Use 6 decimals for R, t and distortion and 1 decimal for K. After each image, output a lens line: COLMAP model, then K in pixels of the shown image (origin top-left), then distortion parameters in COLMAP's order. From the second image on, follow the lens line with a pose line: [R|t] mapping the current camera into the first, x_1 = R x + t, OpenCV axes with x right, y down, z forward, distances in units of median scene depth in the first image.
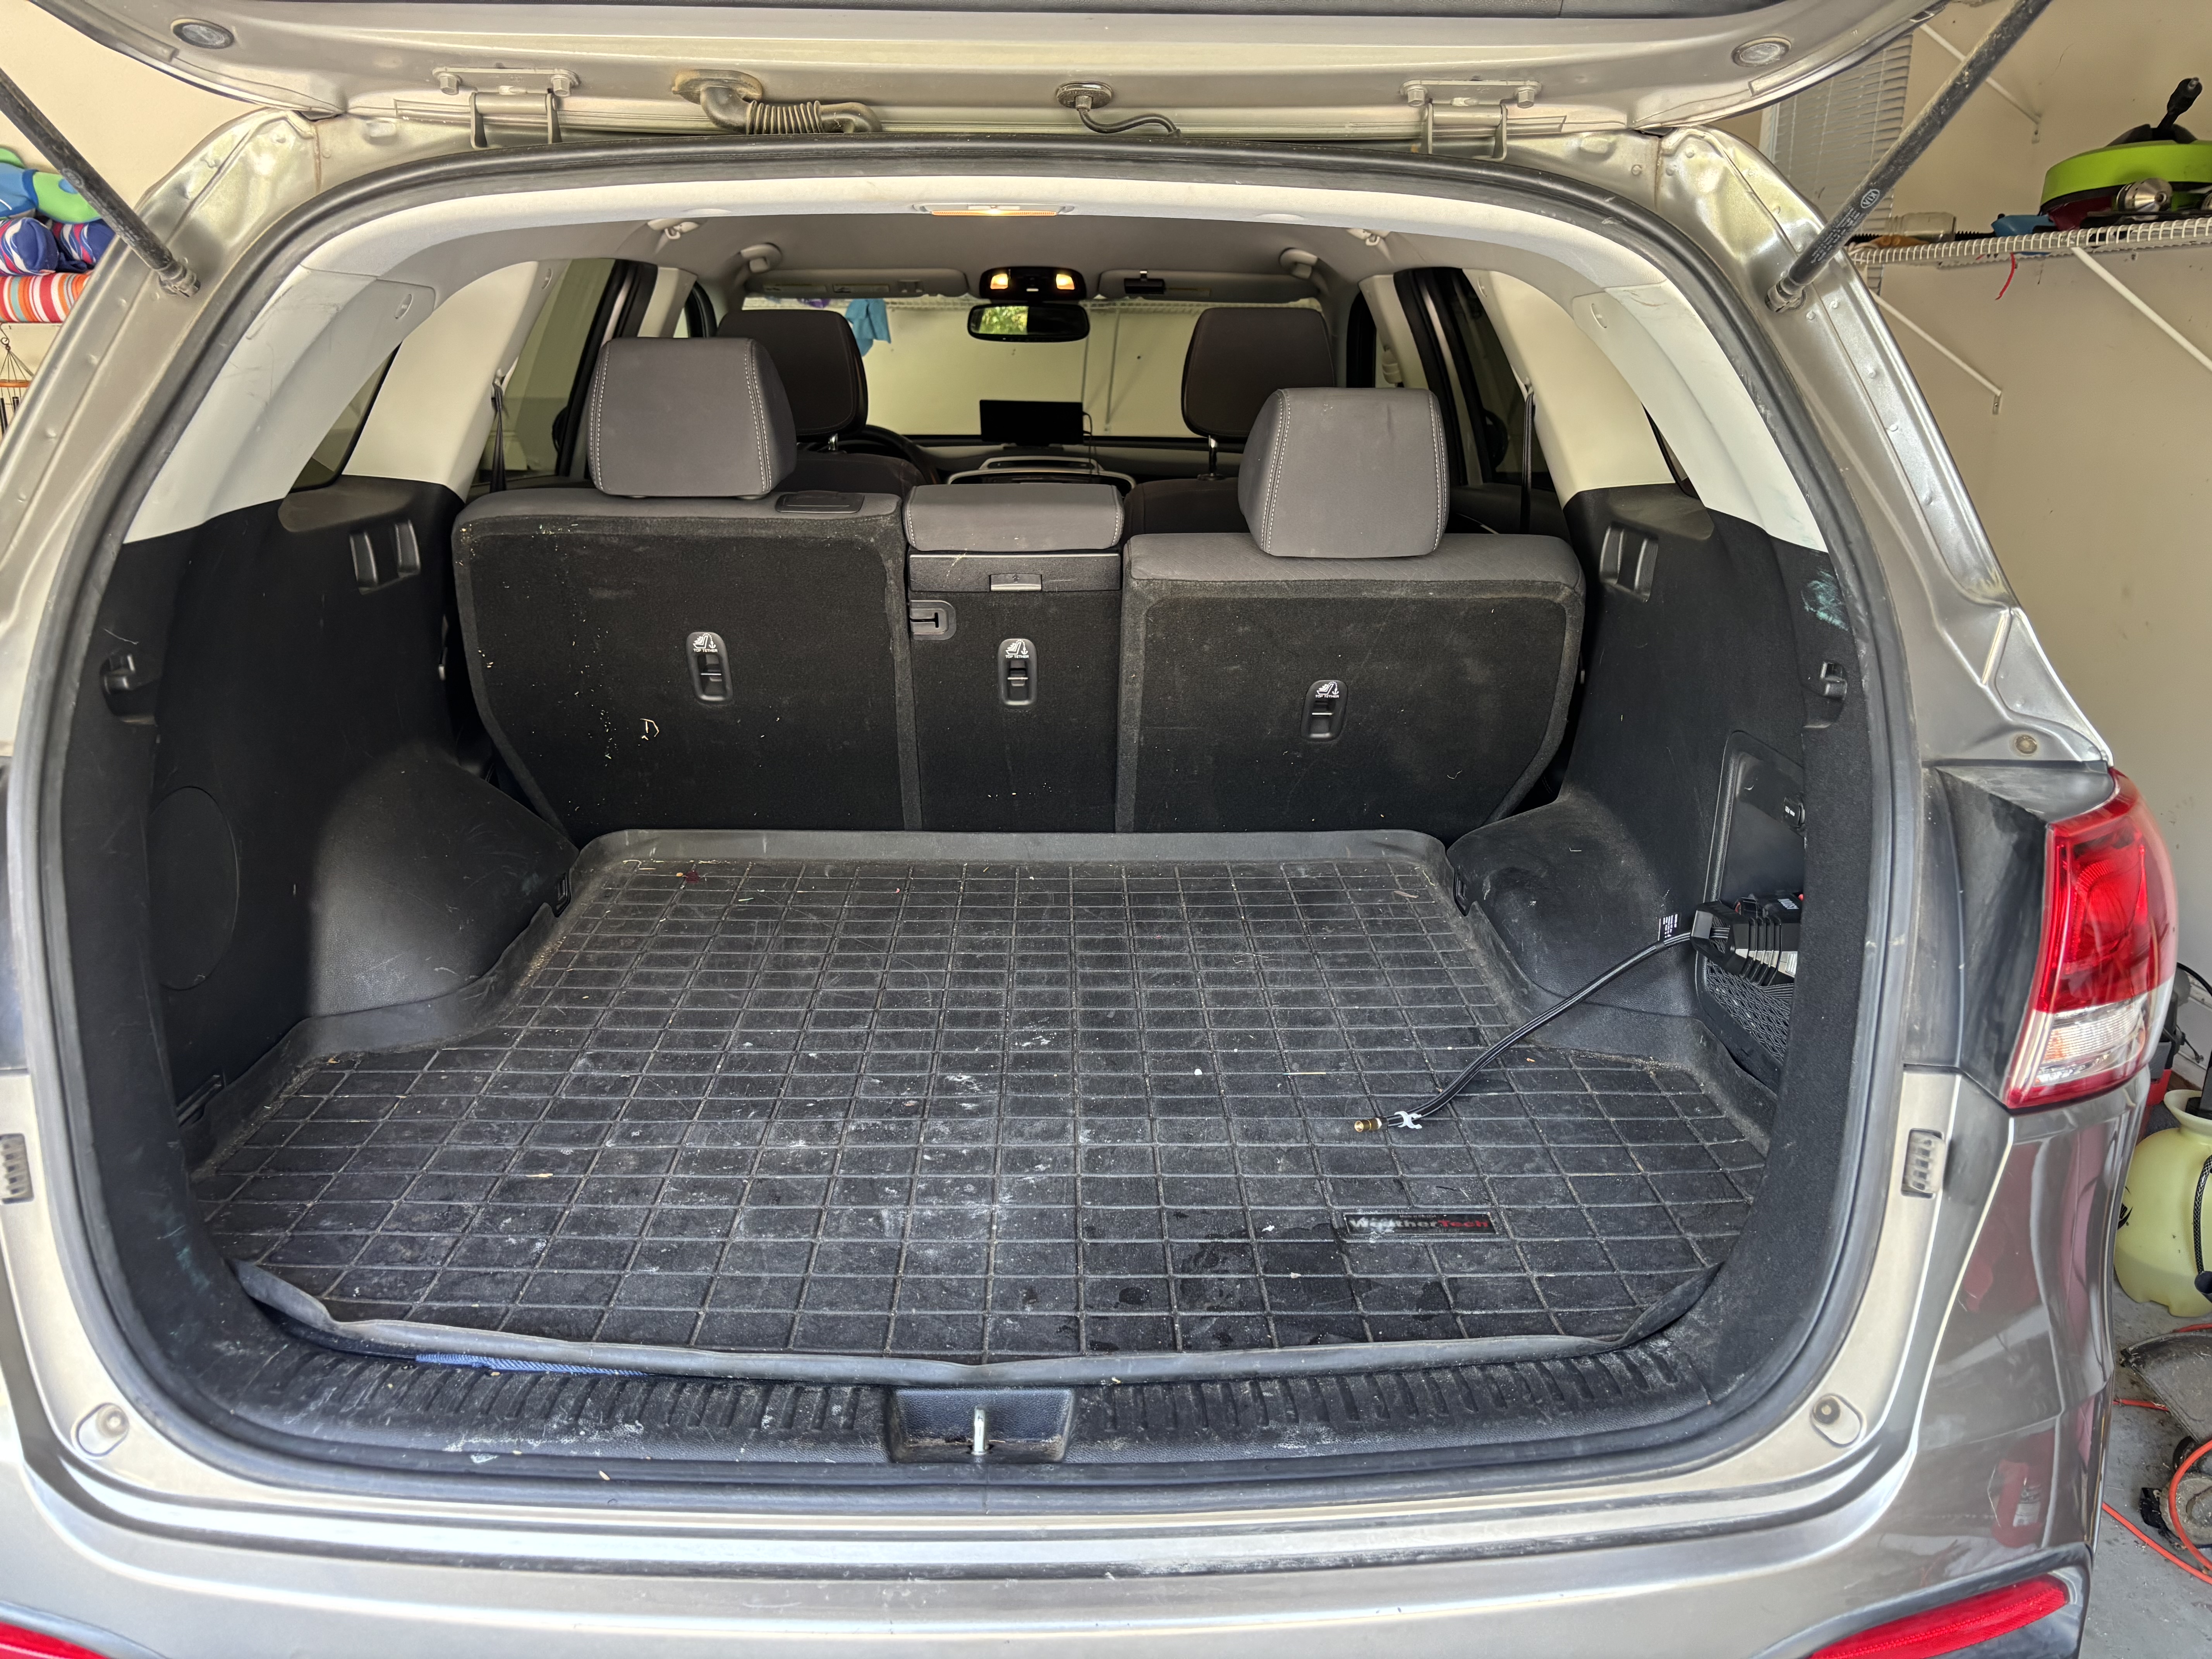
lens RADIAL K [[1662.3, 0, 1044.2], [0, 1662.3, 817.4], [0, 0, 1]] dist [0.011295, -0.011661]
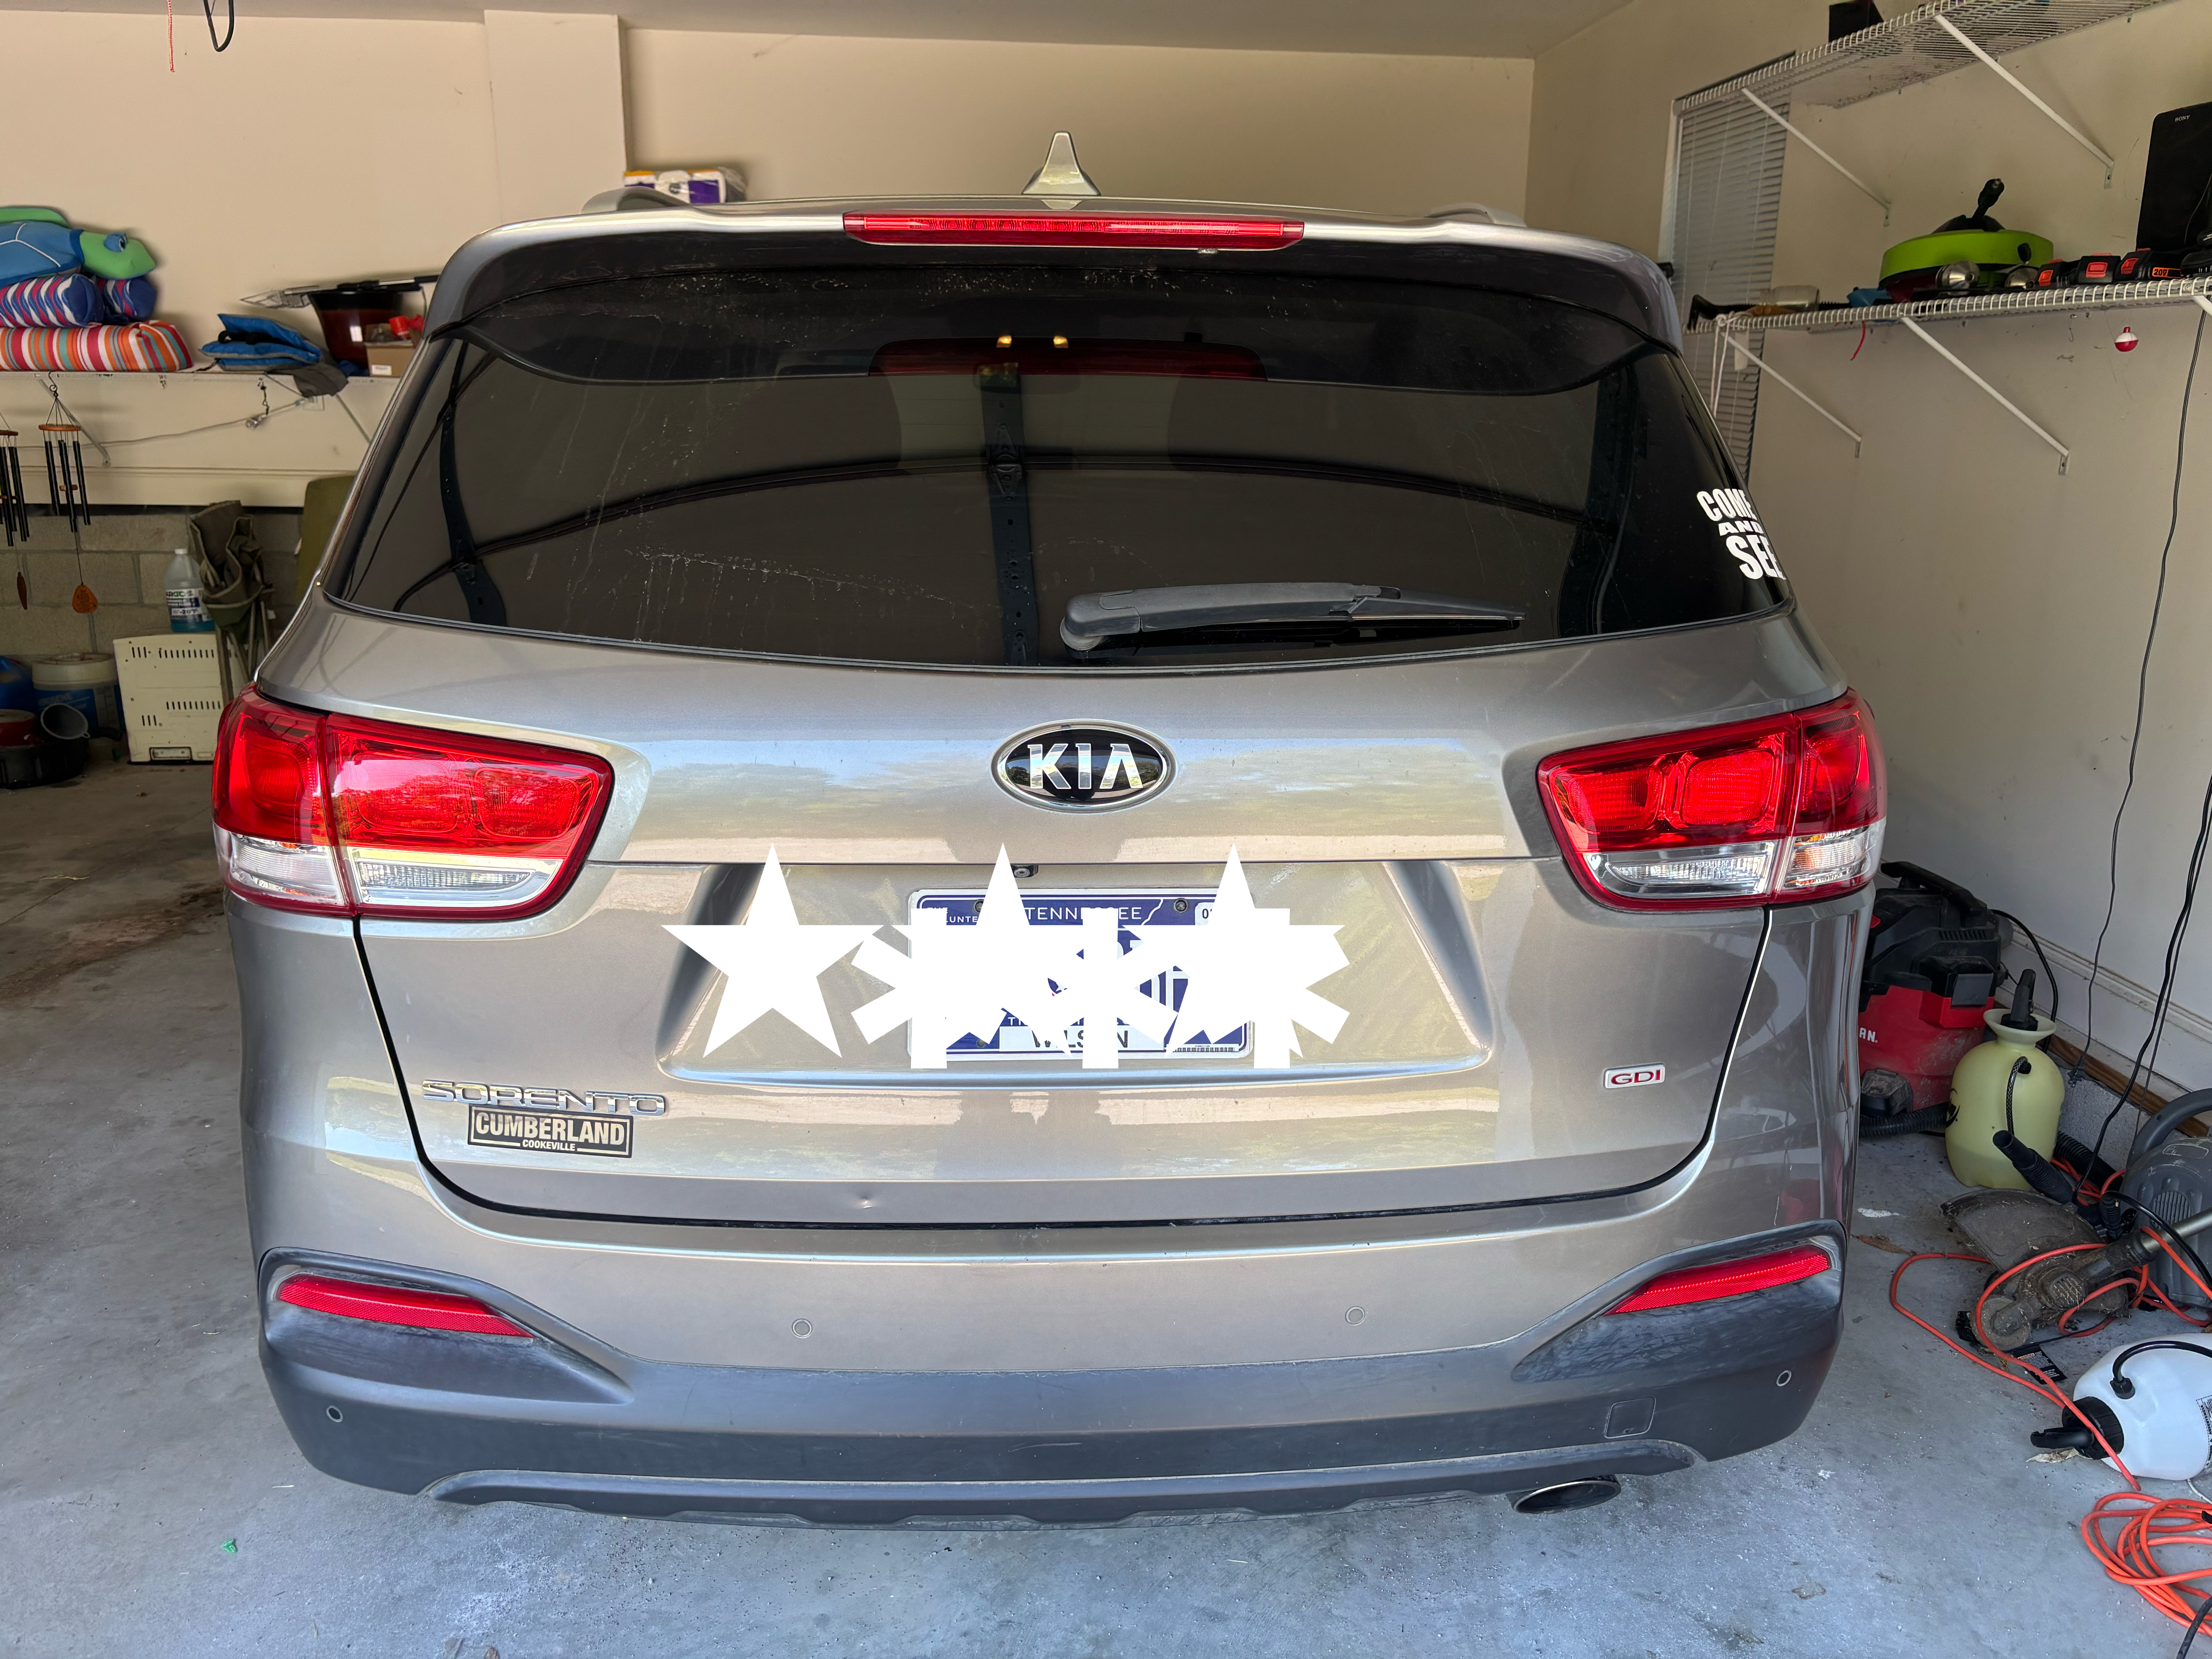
lens RADIAL K [[1662.3, 0, 1107.9], [0, 1662.3, 829.6], [0, 0, 1]] dist [0.011295, -0.011661]
pose [[0.997942, -0.012561, 0.062880, -0.033830], [0.014042, 0.999633, -0.023162, 0.046057], [-0.062566, 0.023997, 0.997752, -0.150579]]
